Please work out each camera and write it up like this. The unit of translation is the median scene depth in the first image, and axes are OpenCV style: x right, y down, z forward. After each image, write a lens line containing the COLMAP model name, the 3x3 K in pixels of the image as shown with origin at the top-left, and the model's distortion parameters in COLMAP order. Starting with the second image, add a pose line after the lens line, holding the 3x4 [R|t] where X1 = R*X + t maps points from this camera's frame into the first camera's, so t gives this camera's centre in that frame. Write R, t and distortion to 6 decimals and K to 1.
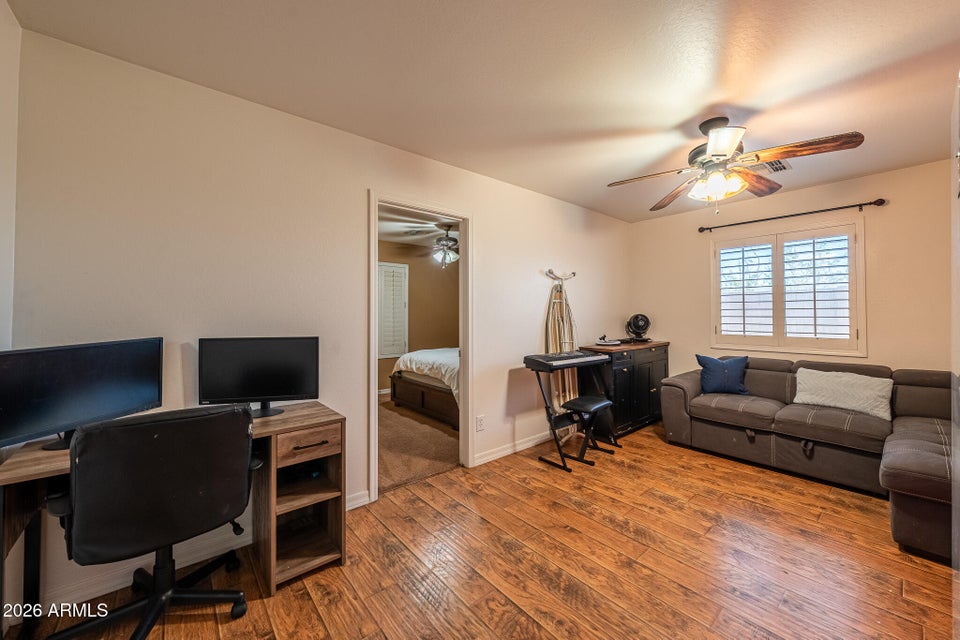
lens RADIAL K [[348.7, 0, 480.0], [0, 348.7, 320.0], [0, 0, 1]] dist [-0.000152, -0.000025]
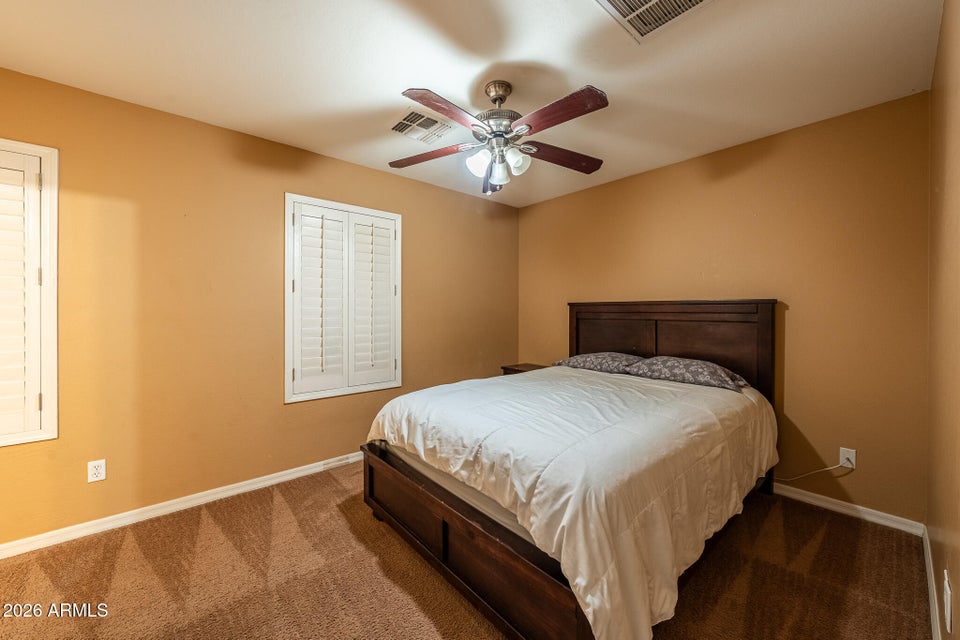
lens RADIAL K [[377.6, 0, 480.0], [0, 377.6, 320.0], [0, 0, 1]] dist [-0.000076, -0.000003]
pose [[0.999949, -0.001238, 0.009985, -0.126912], [0.001129, 0.999940, 0.010930, -0.006458], [-0.009998, -0.010918, 0.999890, 0.584931]]
